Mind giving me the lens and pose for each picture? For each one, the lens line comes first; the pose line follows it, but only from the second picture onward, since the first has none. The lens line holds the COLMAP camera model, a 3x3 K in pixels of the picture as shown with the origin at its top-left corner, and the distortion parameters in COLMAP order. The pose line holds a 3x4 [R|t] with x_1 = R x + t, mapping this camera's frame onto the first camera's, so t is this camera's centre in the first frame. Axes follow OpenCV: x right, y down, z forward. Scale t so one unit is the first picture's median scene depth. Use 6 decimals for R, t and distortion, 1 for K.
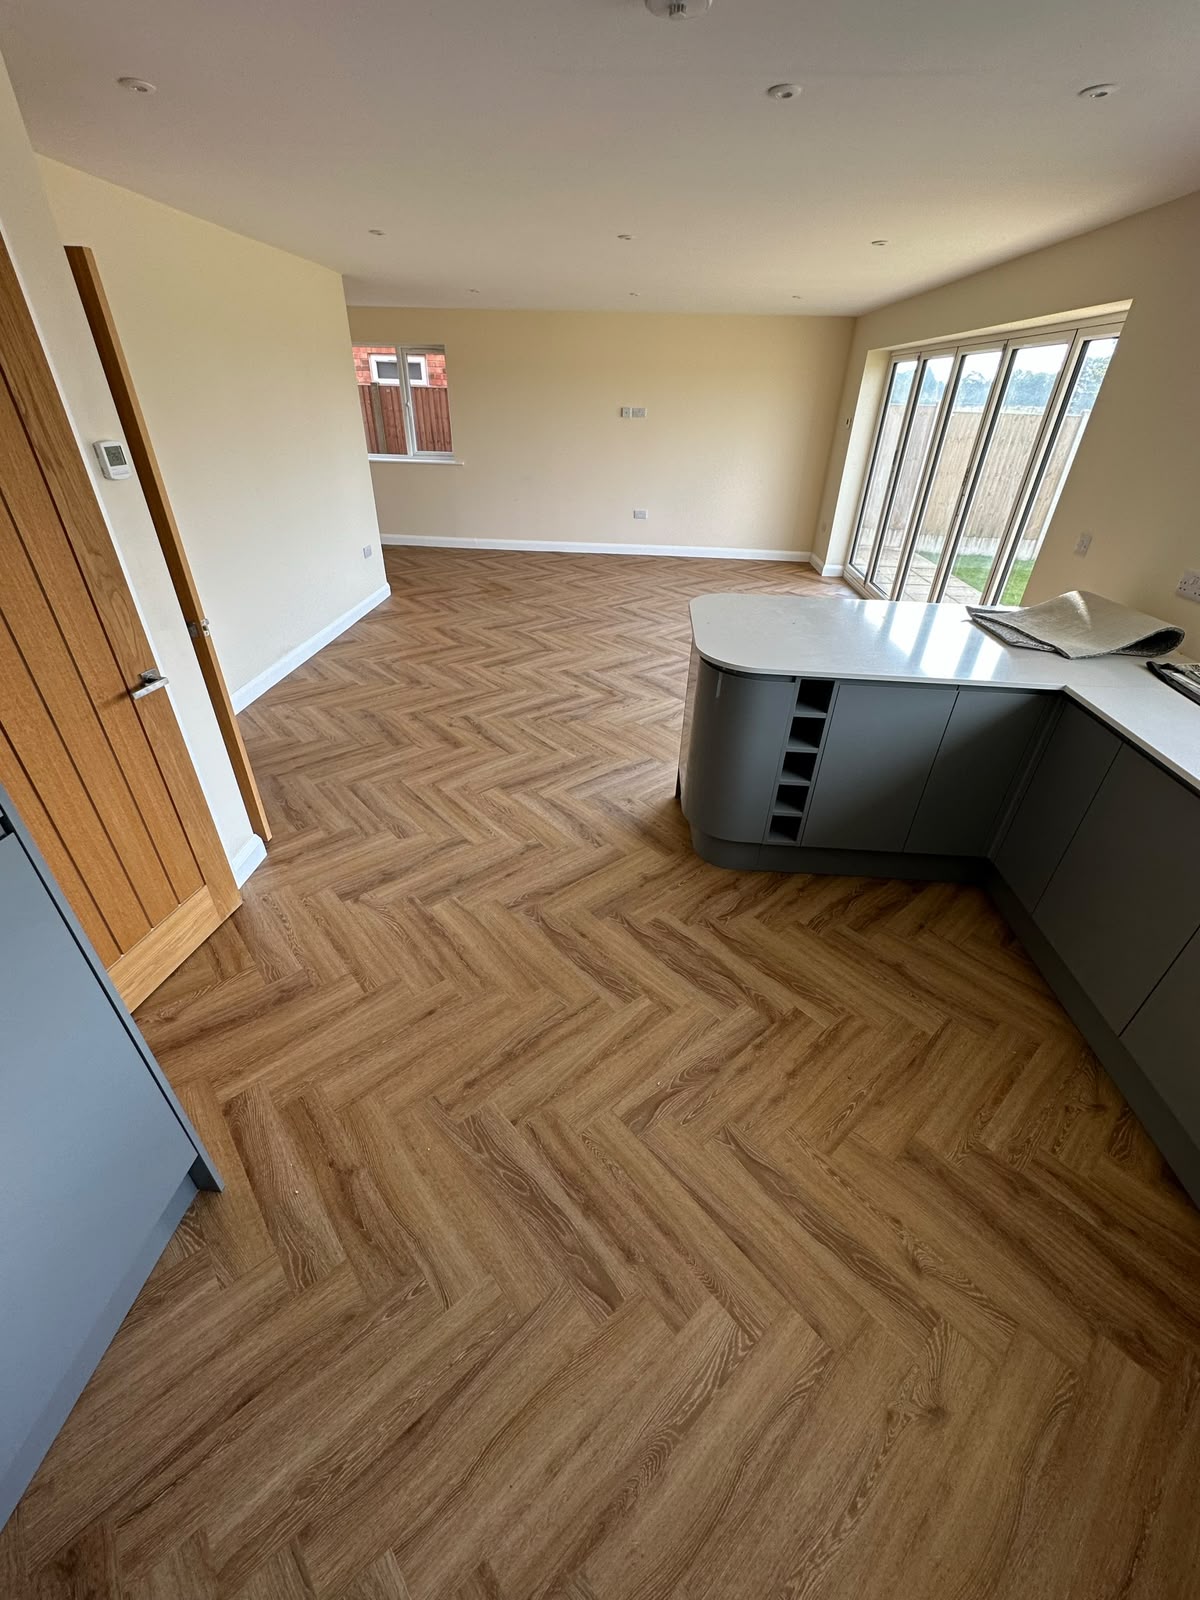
lens RADIAL K [[639.2, 0, 598.6], [0, 639.2, 800.6], [0, 0, 1]] dist [-0.003134, 0.000387]
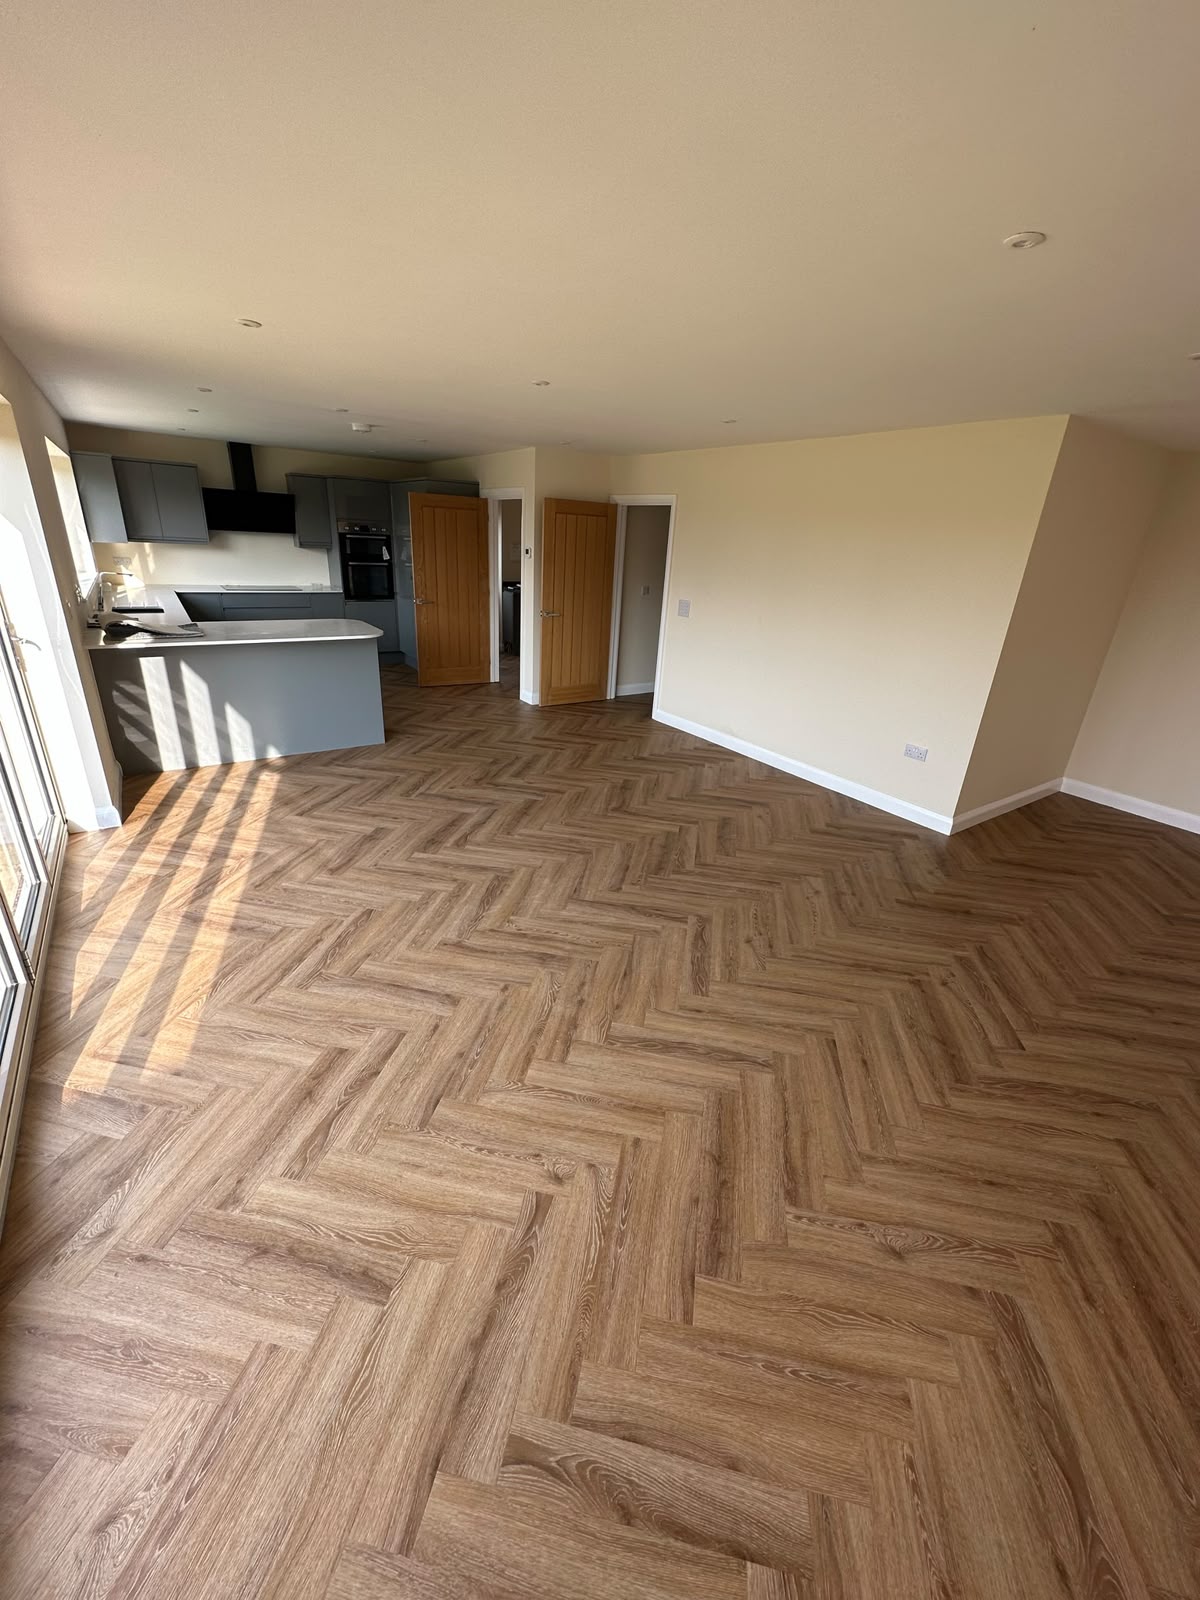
lens RADIAL K [[639.2, 0, 600.7], [0, 639.2, 801.2], [0, 0, 1]] dist [-0.003134, 0.000387]
pose [[-0.779473, 0.176859, -0.600951, 0.476569], [-0.397670, 0.601531, 0.692834, -0.868936], [0.484025, 0.779026, -0.398546, 1.380867]]
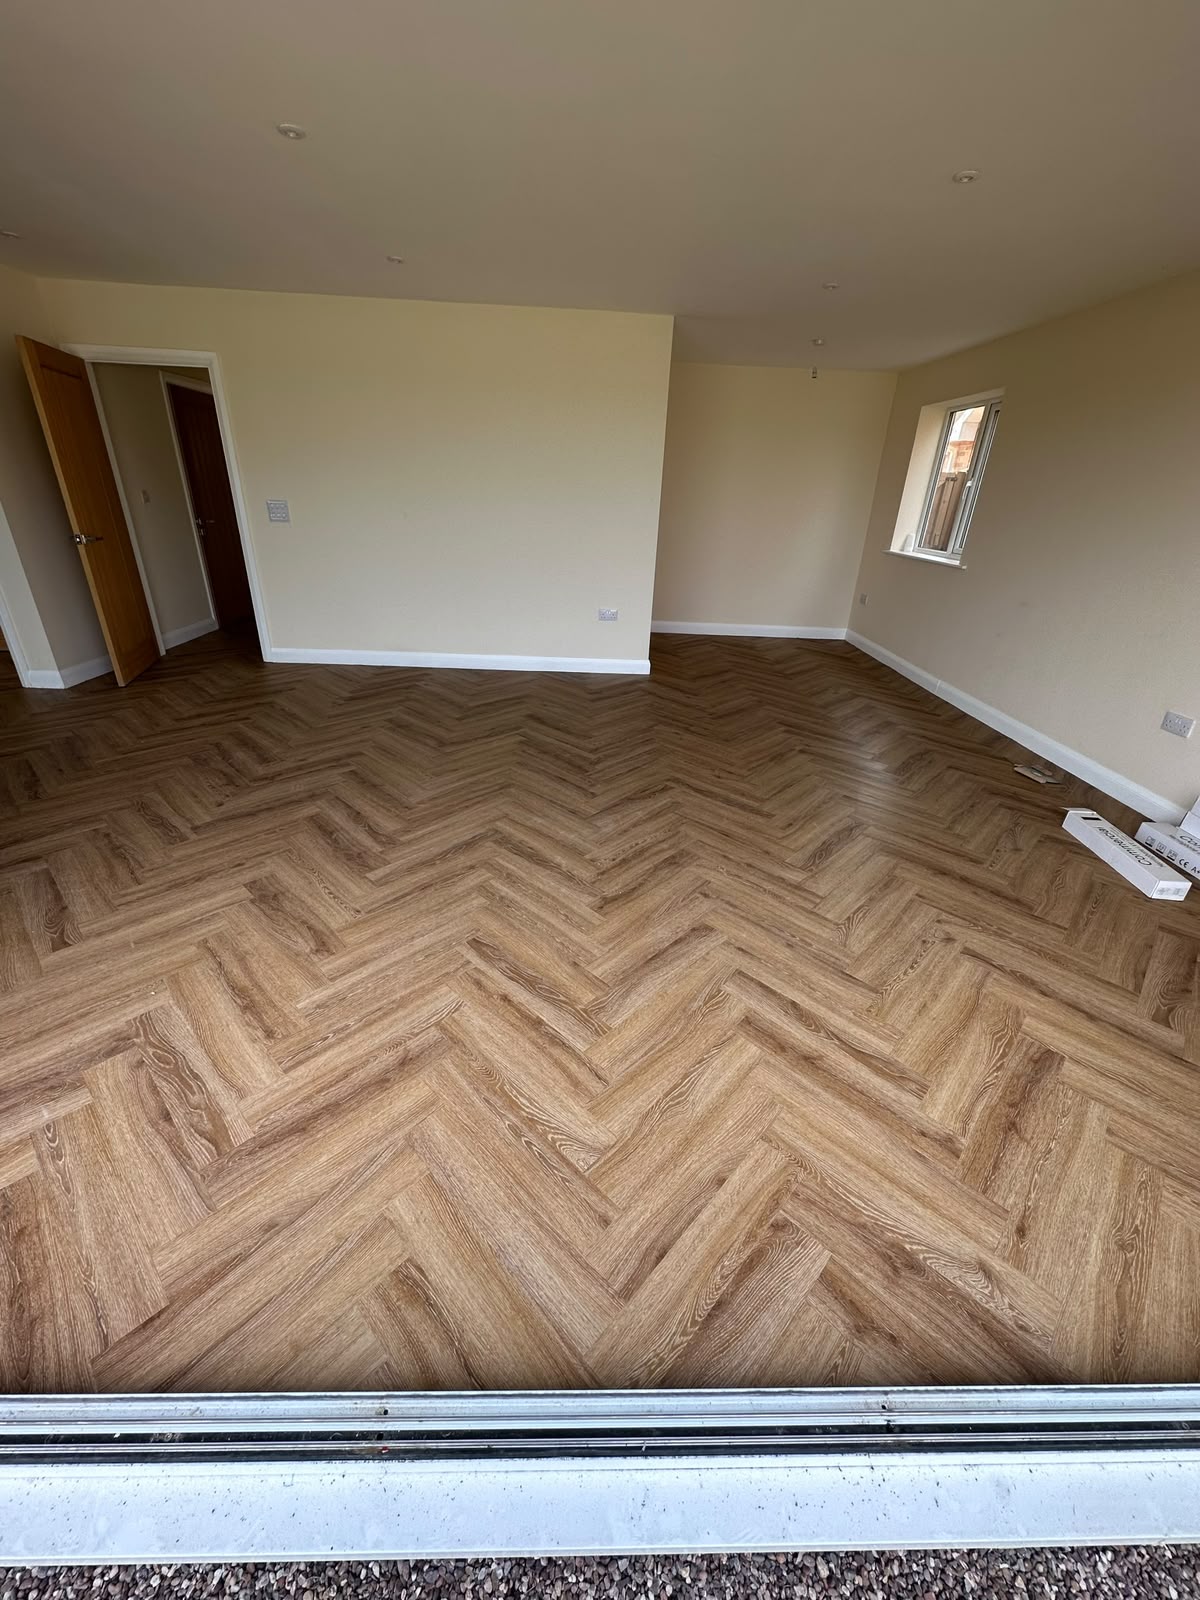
lens RADIAL K [[639.2, 0, 601.3], [0, 639.2, 795.7], [0, 0, 1]] dist [-0.003134, 0.000387]
pose [[0.099960, 0.412760, -0.905338, 0.662062], [-0.569026, 0.770129, 0.288289, -0.529300], [0.816222, 0.486343, 0.311854, 0.986423]]
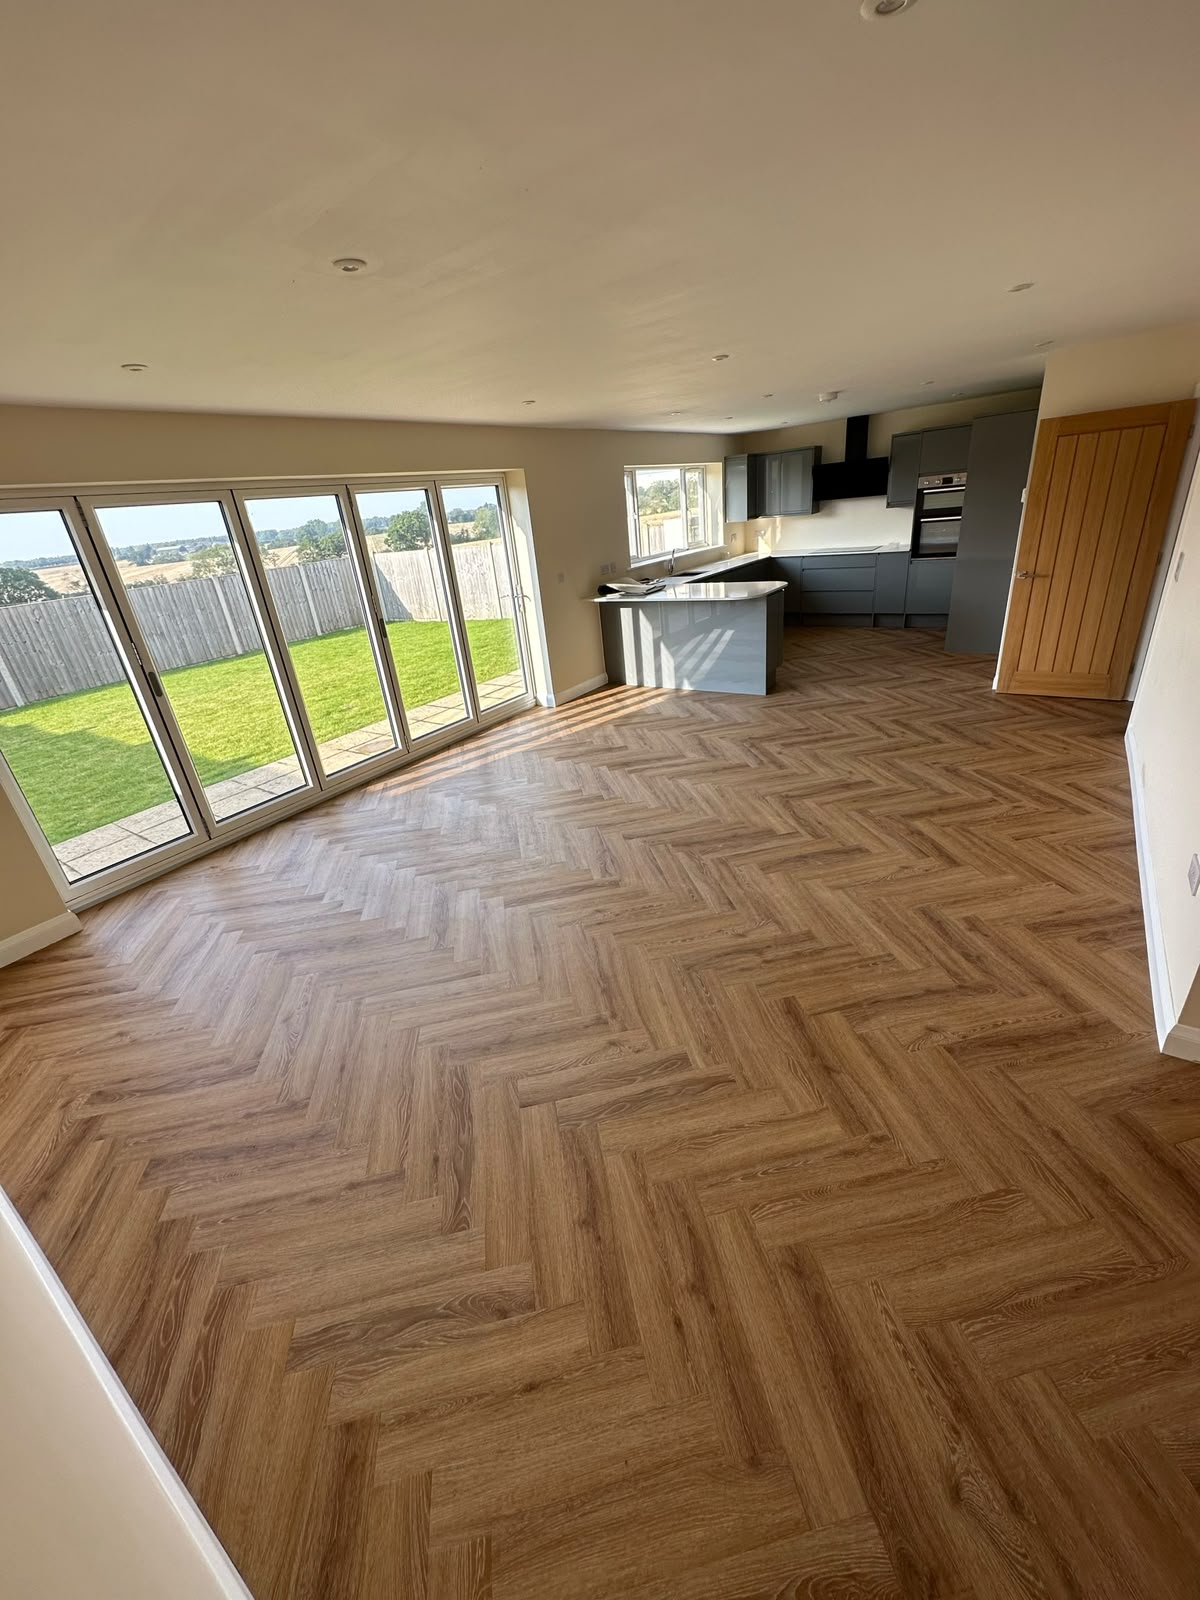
lens RADIAL K [[639.2, 0, 596.8], [0, 639.2, 799.7], [0, 0, 1]] dist [-0.003134, 0.000387]
pose [[-0.857786, -0.157766, 0.489197, -0.279886], [0.340520, 0.538500, 0.770755, -0.969783], [-0.385032, 0.827724, -0.408195, 1.478961]]
